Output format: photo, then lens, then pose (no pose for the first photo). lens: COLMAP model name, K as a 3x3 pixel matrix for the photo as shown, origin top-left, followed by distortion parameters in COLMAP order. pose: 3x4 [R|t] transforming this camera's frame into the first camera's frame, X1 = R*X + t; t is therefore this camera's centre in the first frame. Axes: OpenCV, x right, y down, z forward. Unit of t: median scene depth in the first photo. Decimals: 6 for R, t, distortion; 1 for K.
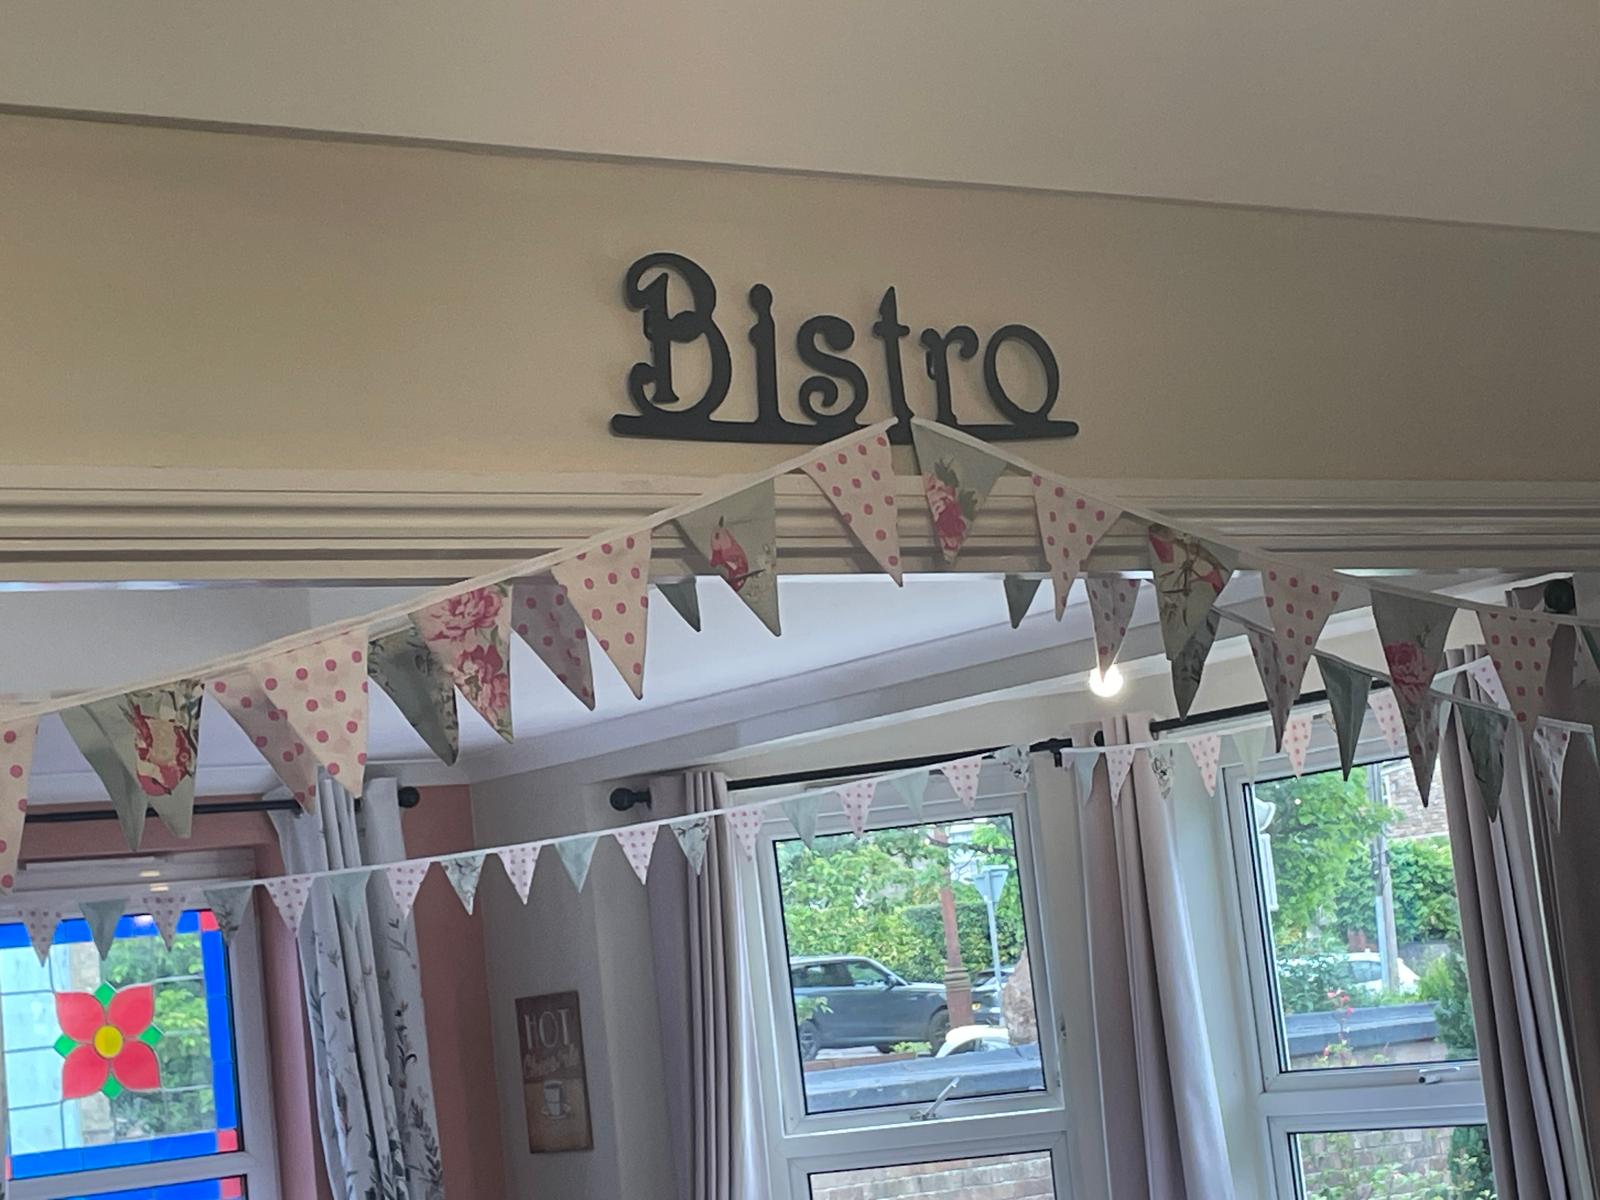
lens RADIAL K [[3417.7, 0, 717.2], [0, 3417.7, 601.2], [0, 0, 1]] dist [0.331845, -4.973207]
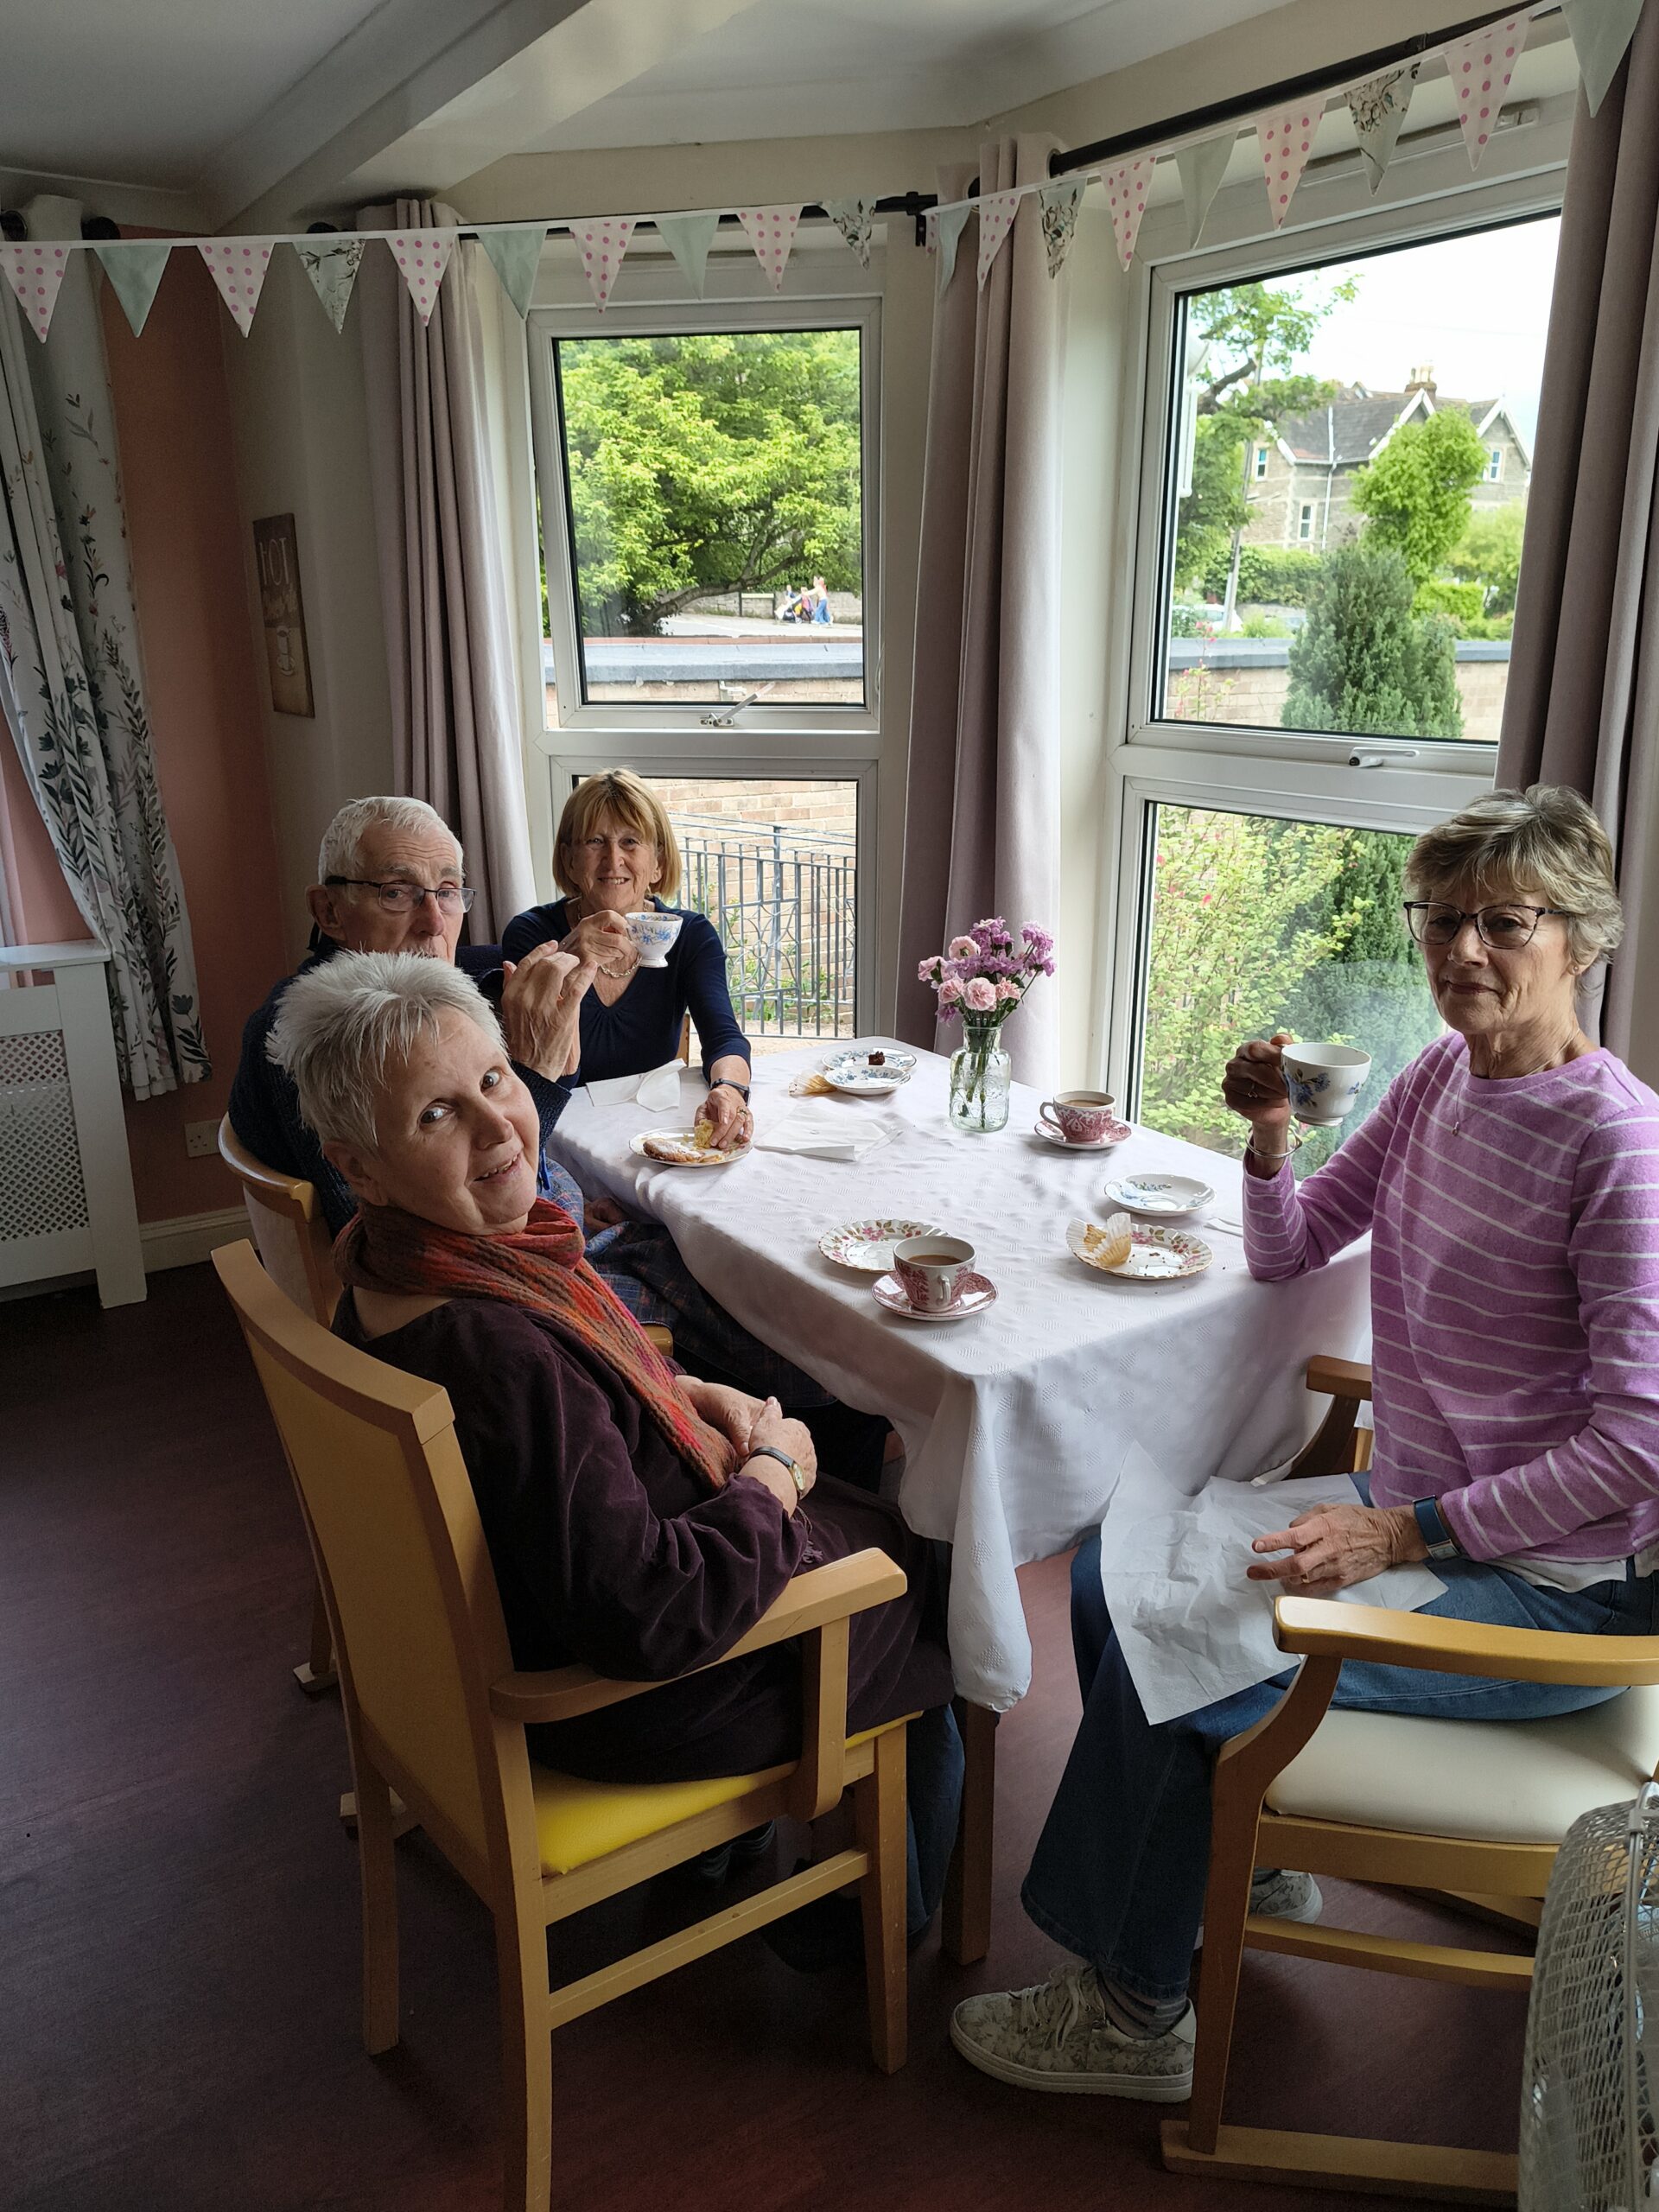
lens RADIAL K [[1578.8, 0, 796.1], [0, 1578.8, 1099.1], [0, 0, 1]] dist [0.040270, -0.058061]
pose [[0.993064, 0.115068, -0.024145, 0.101072], [-0.094947, 0.905980, 0.412536, 0.073987], [0.069345, -0.407382, 0.910621, 0.622272]]
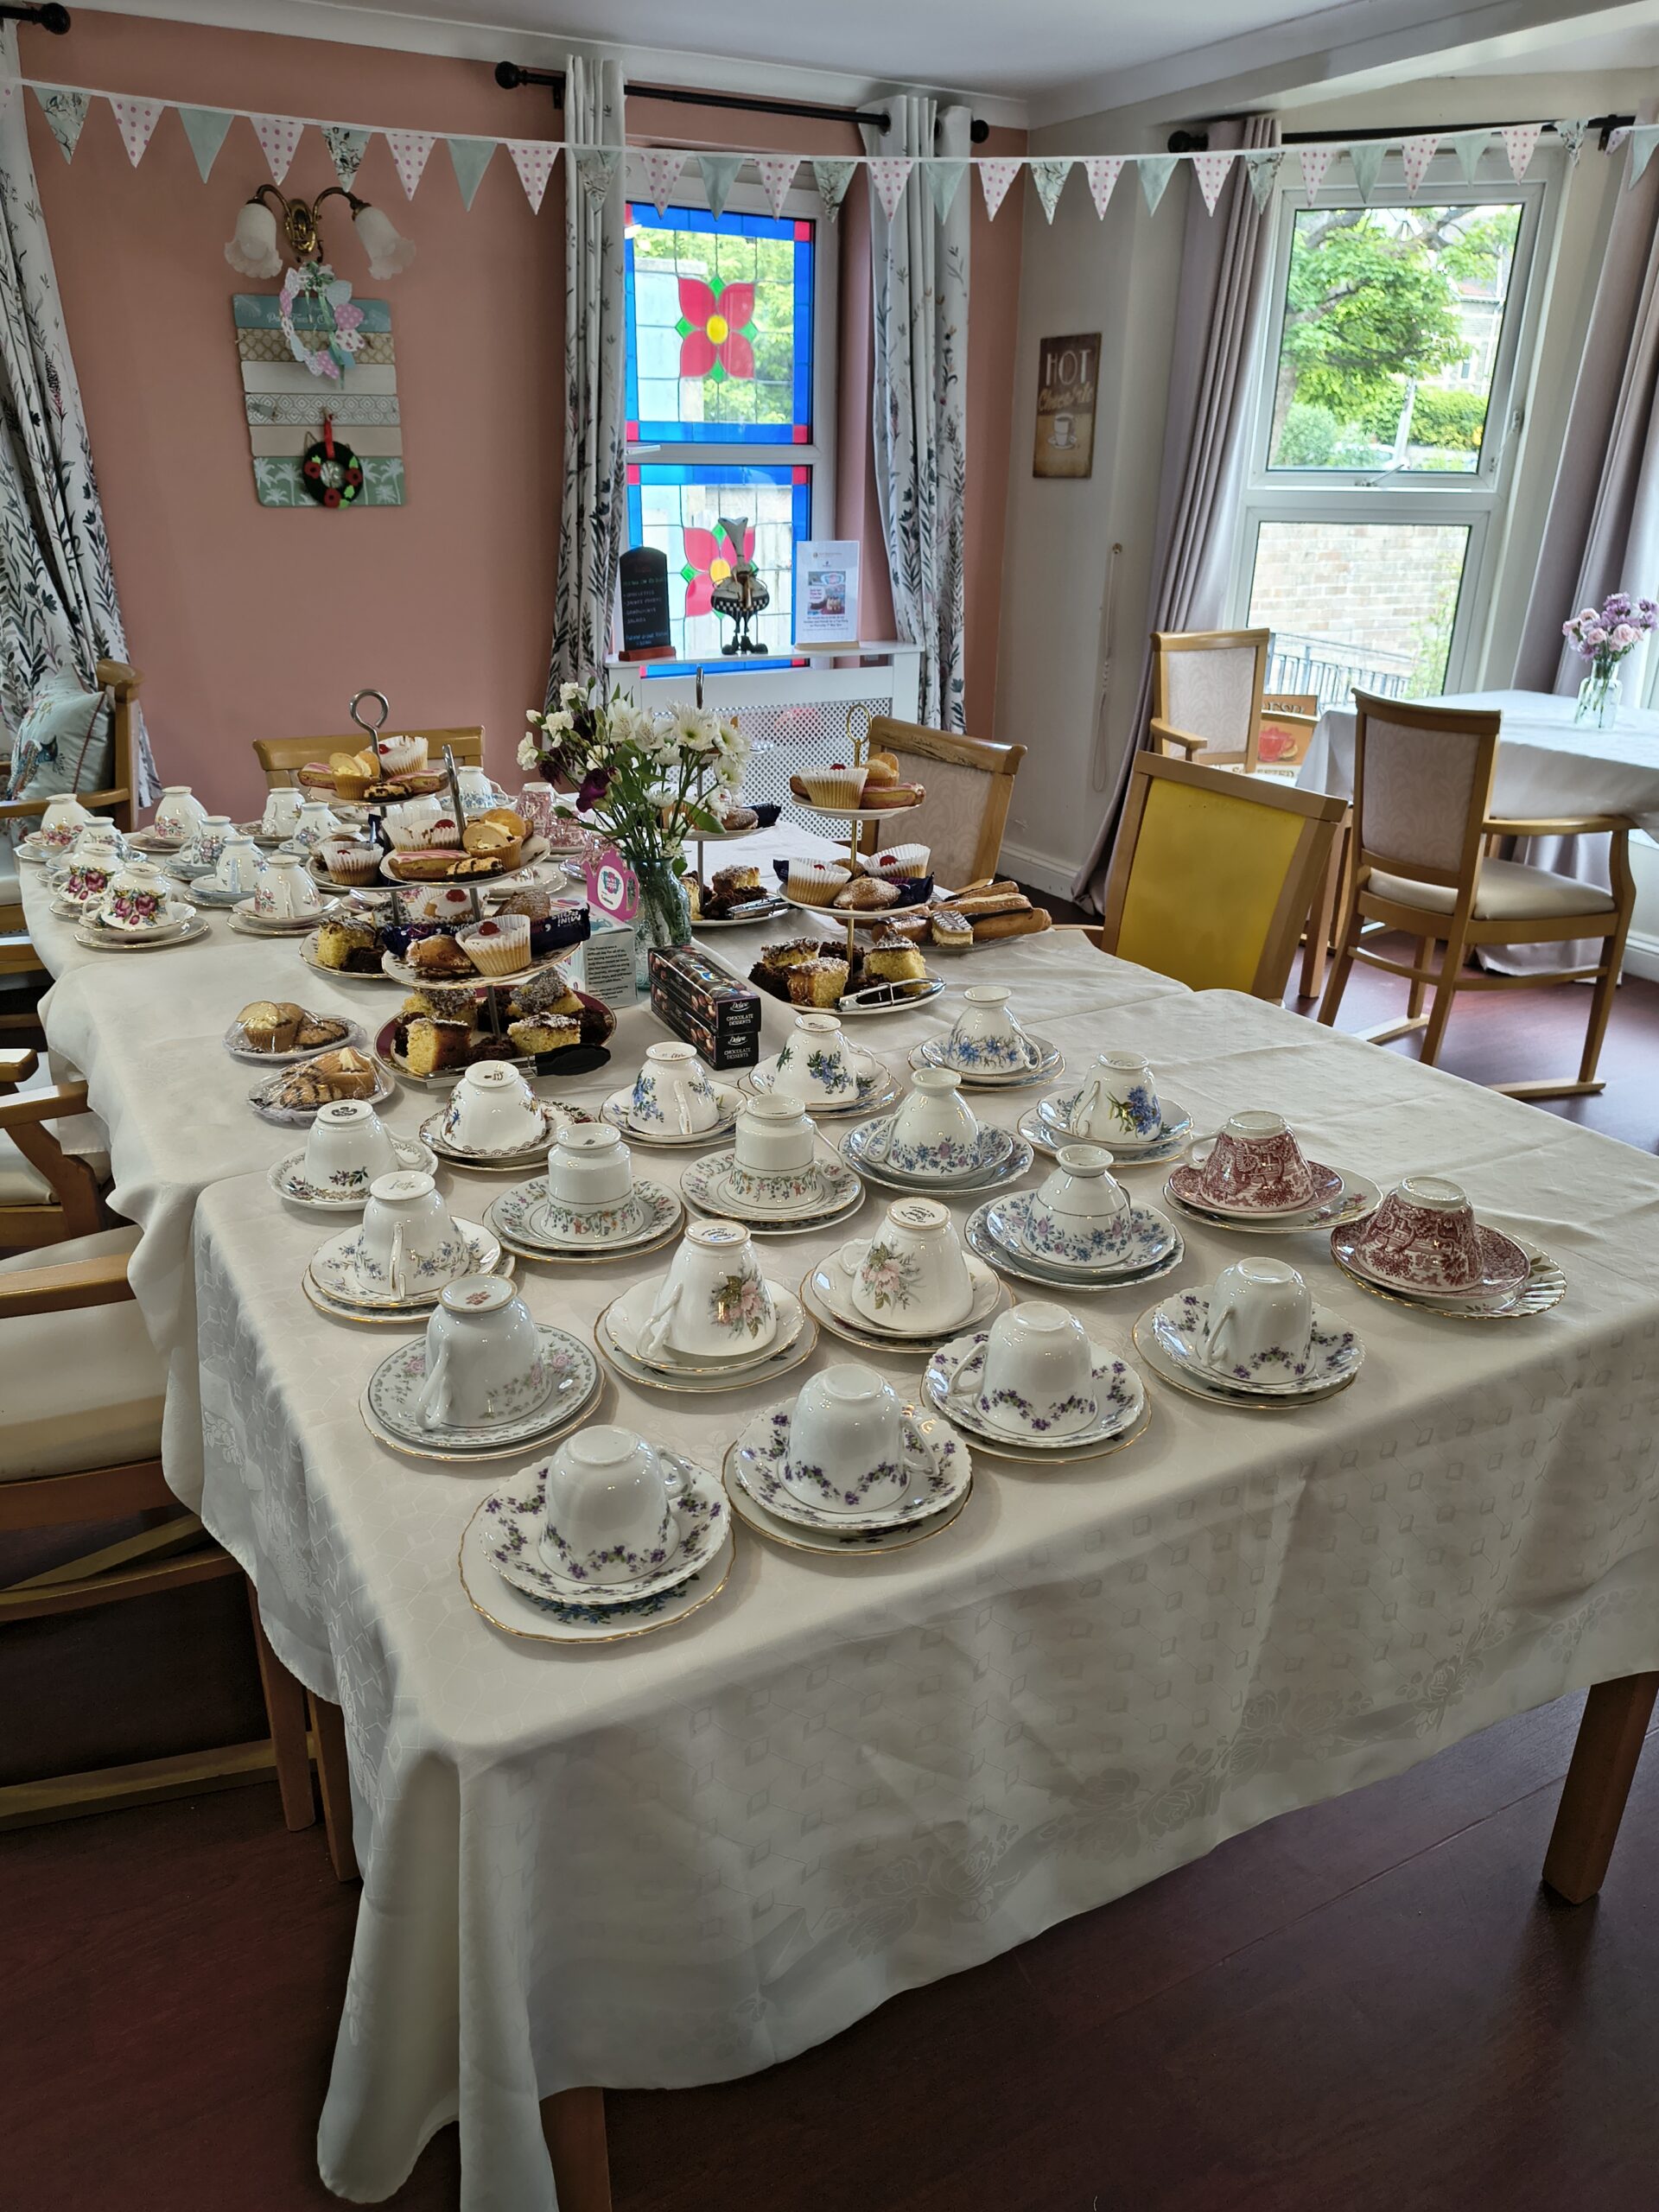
lens RADIAL K [[1578.8, 0, 796.1], [0, 1578.8, 1099.1], [0, 0, 1]] dist [0.040270, -0.058061]
pose [[0.988123, 0.141703, -0.059434, -0.075524], [-0.094397, 0.864970, 0.492866, 0.083356], [0.121249, -0.481402, 0.868073, 0.395119]]
